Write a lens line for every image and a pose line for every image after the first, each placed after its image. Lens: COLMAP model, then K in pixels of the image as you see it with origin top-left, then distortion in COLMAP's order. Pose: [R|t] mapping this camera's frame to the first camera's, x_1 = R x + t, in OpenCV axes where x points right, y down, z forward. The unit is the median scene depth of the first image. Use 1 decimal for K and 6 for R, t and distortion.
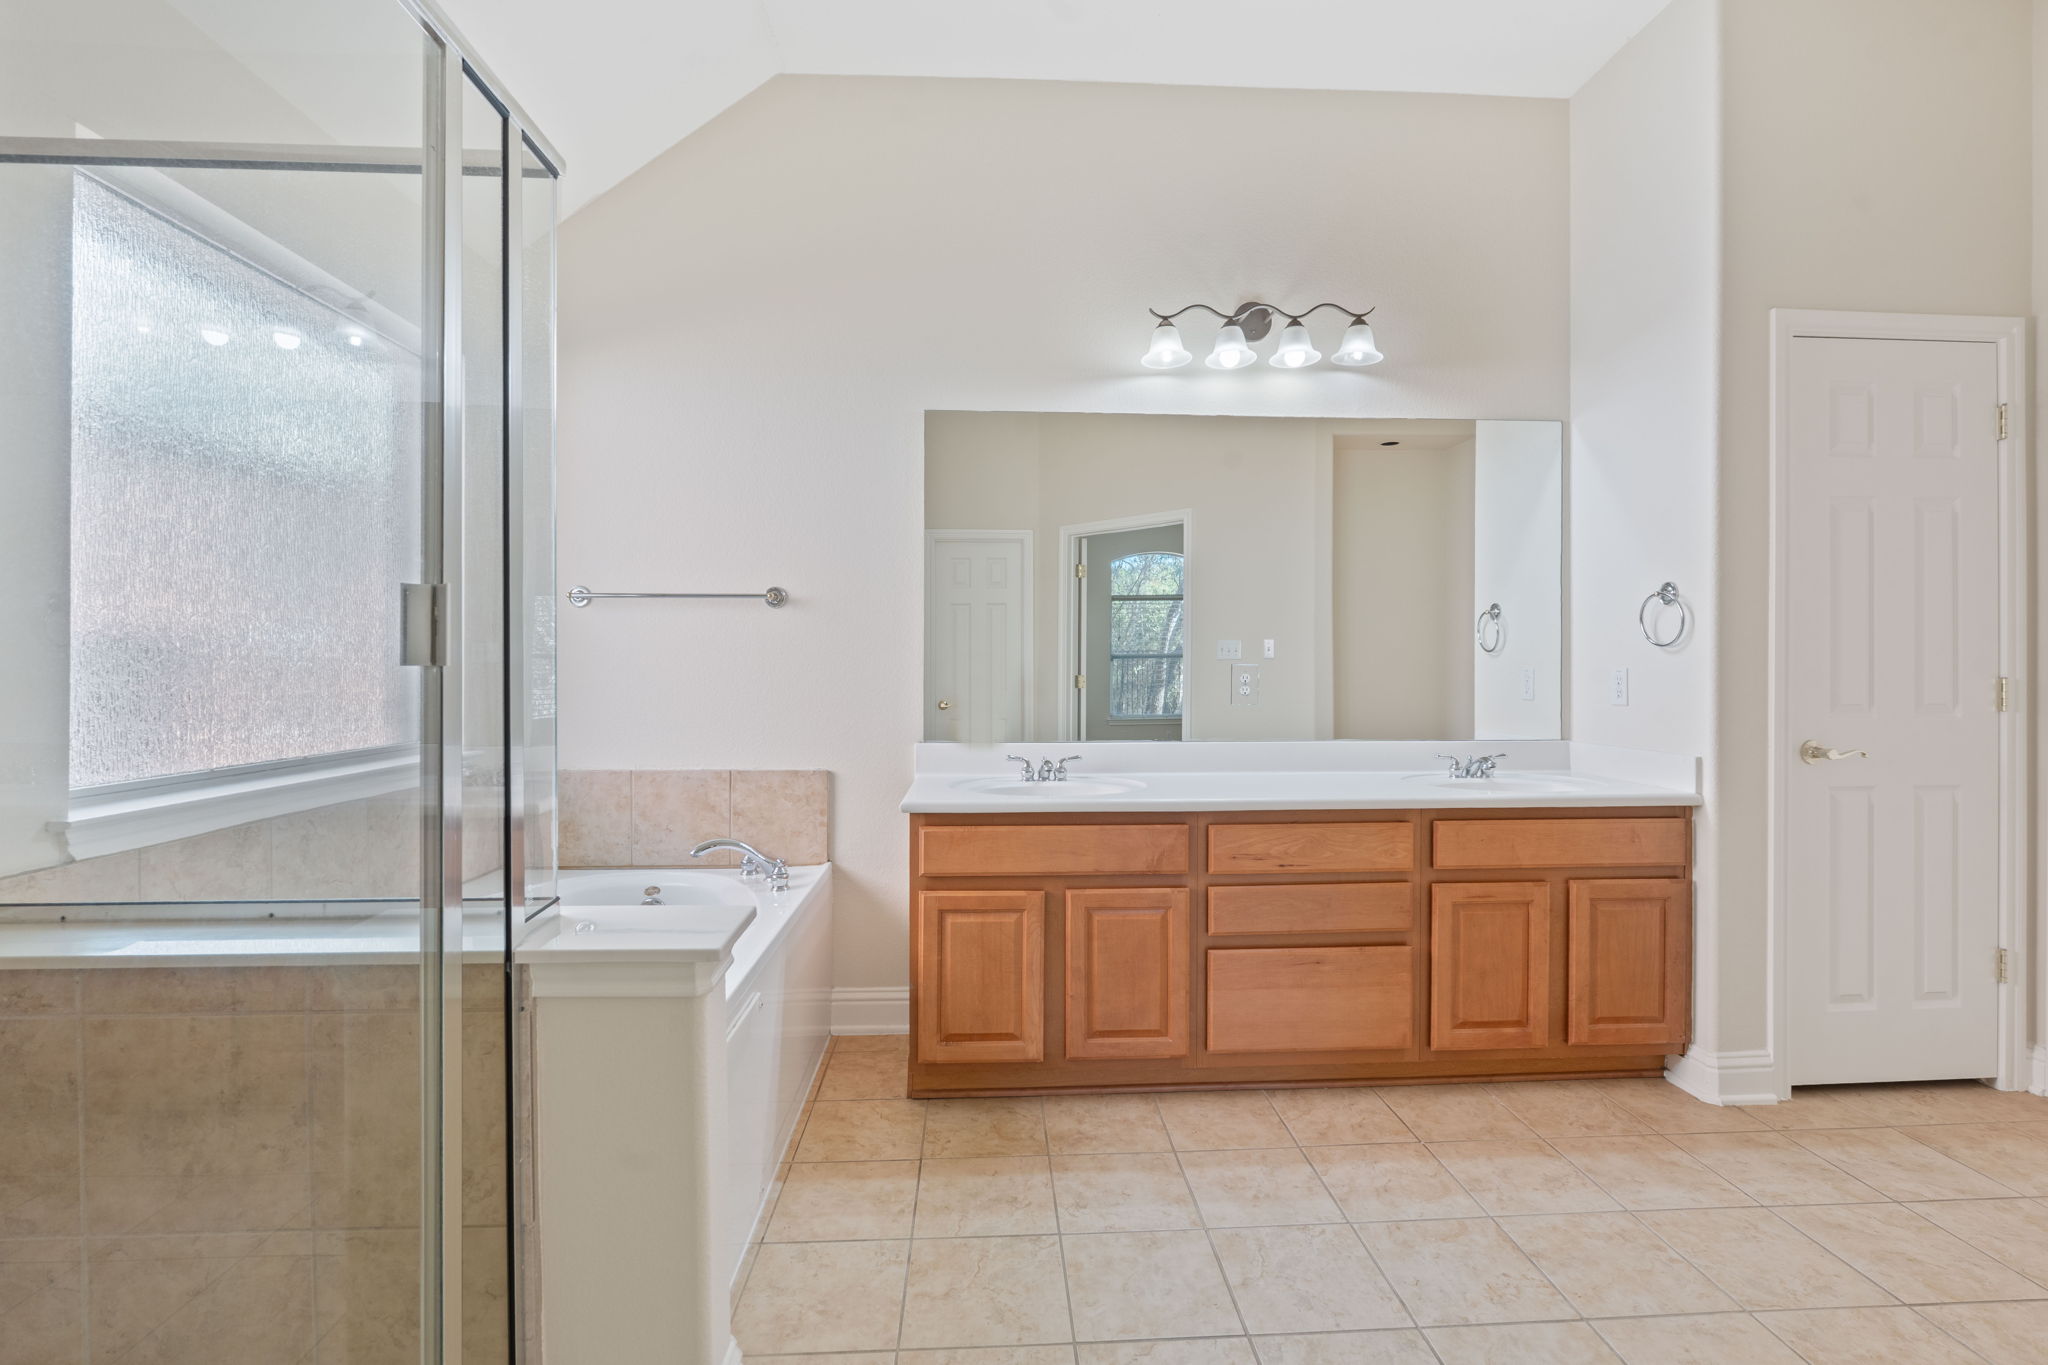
lens RADIAL K [[903.7, 0, 1026.7], [0, 903.7, 671.5], [0, 0, 1]] dist [-0.008850, 0.002840]
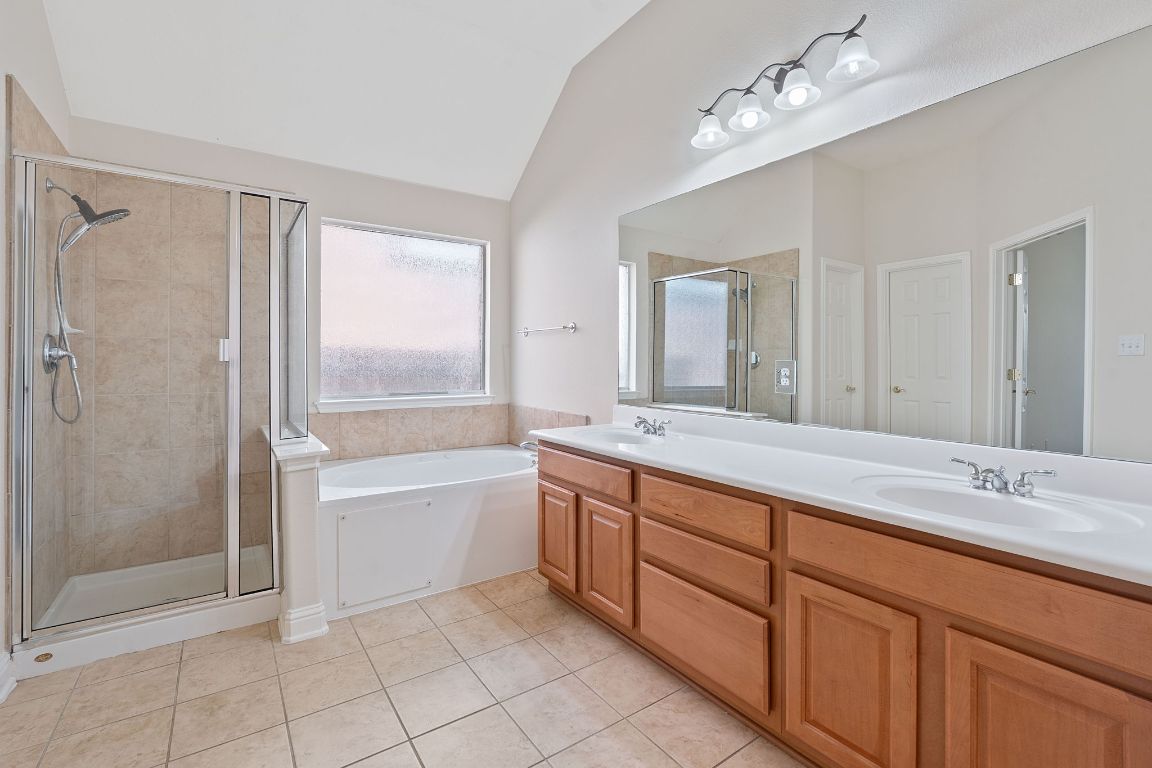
lens RADIAL K [[508.3, 0, 577.3], [0, 508.3, 363.9], [0, 0, 1]] dist [-0.008850, 0.002840]
pose [[0.532911, 0.003197, -0.846165, 0.825249], [-0.006181, 0.999981, -0.000115, -0.001414], [0.846149, 0.005291, 0.532921, 0.487331]]
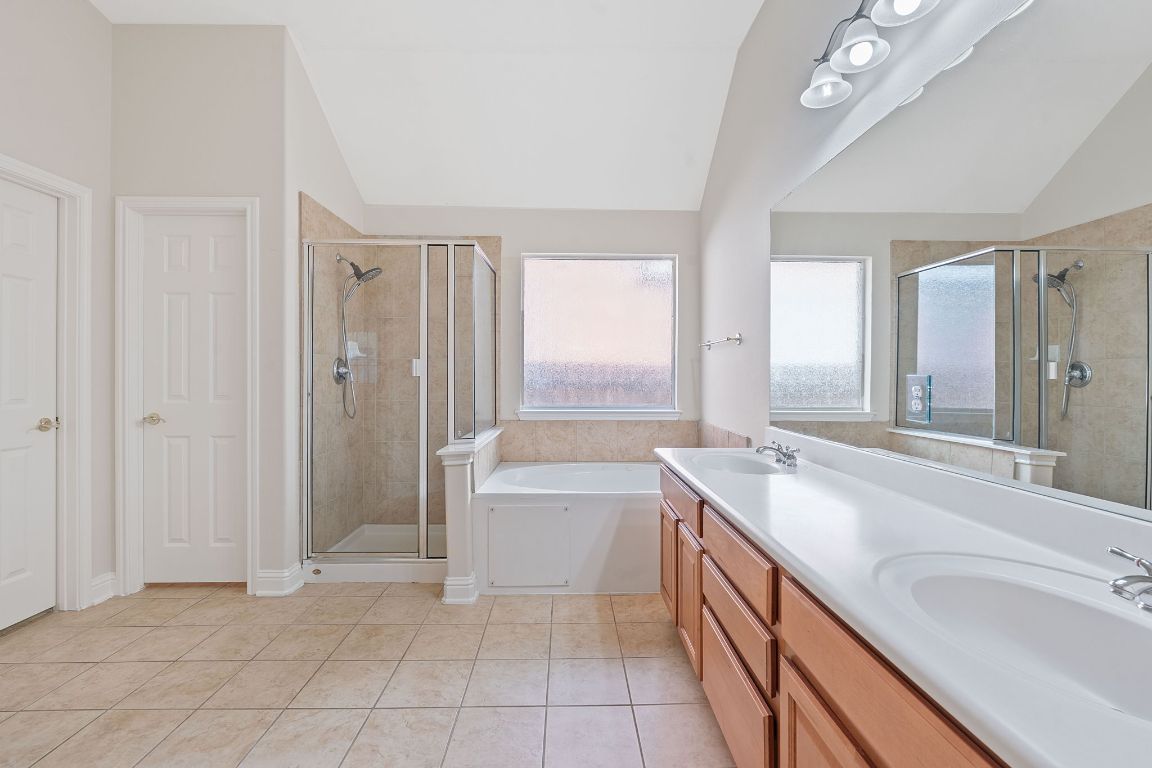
lens RADIAL K [[508.3, 0, 584.9], [0, 508.3, 379.9], [0, 0, 1]] dist [-0.008850, 0.002840]
pose [[-0.013349, 0.006905, -0.999887, 0.900989], [-0.007980, 0.999944, 0.007011, -0.005067], [0.999879, 0.008072, -0.013293, 0.844375]]
